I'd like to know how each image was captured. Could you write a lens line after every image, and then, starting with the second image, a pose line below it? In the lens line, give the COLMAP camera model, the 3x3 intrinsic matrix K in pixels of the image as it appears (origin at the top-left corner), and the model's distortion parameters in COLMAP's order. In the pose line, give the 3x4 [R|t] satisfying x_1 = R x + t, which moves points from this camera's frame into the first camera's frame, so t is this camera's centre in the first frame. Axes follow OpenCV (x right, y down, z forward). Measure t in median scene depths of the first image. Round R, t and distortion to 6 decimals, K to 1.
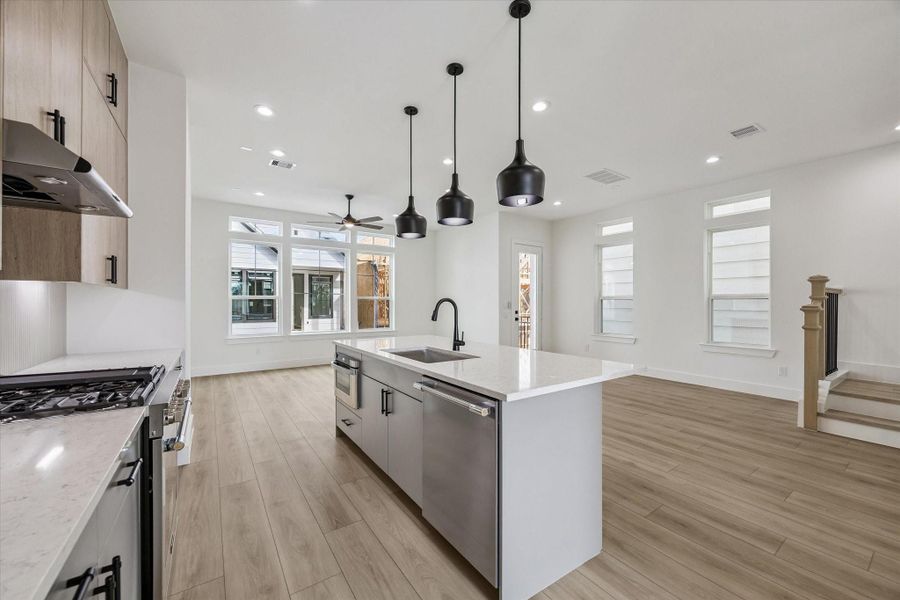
lens RADIAL K [[347.8, 0, 456.1], [0, 347.8, 305.7], [0, 0, 1]] dist [-0.001143, 0.000298]
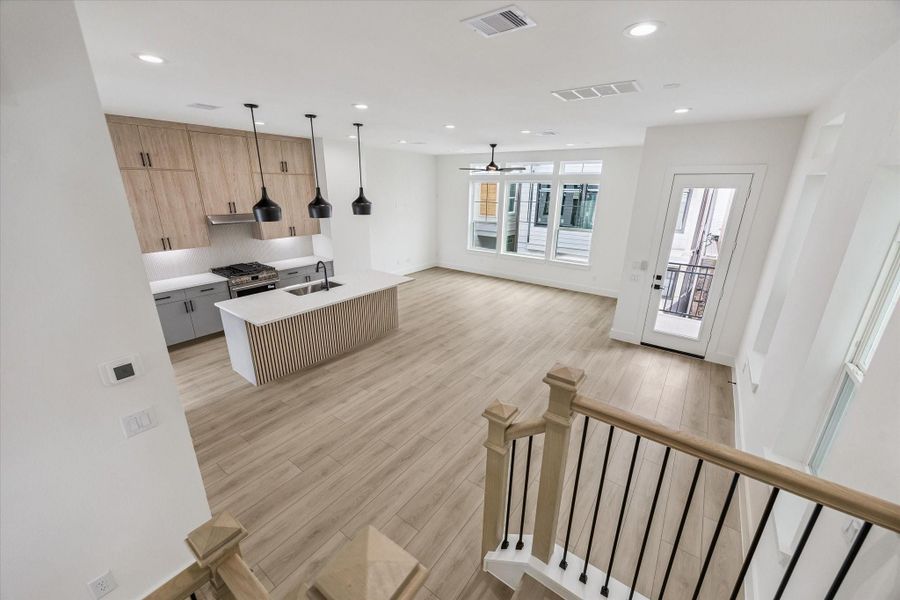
lens RADIAL K [[347.8, 0, 456.2], [0, 347.8, 301.6], [0, 0, 1]] dist [-0.001143, 0.000298]
pose [[0.331035, 0.301729, -0.894078, 0.834143], [-0.022472, 0.949752, 0.312197, -0.177746], [0.943351, -0.083256, 0.321181, 0.469334]]
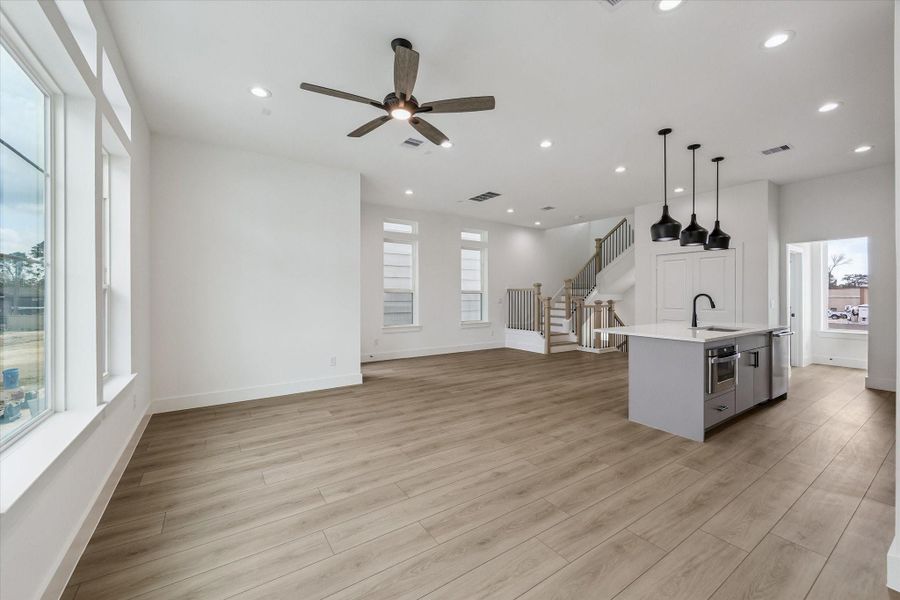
lens RADIAL K [[347.8, 0, 457.6], [0, 347.8, 294.7], [0, 0, 1]] dist [-0.001143, 0.000298]
pose [[0.011621, 0.001364, 0.999932, -0.714466], [0.007391, 0.999972, -0.001450, -0.009150], [-0.999905, 0.007407, 0.011610, 0.921324]]
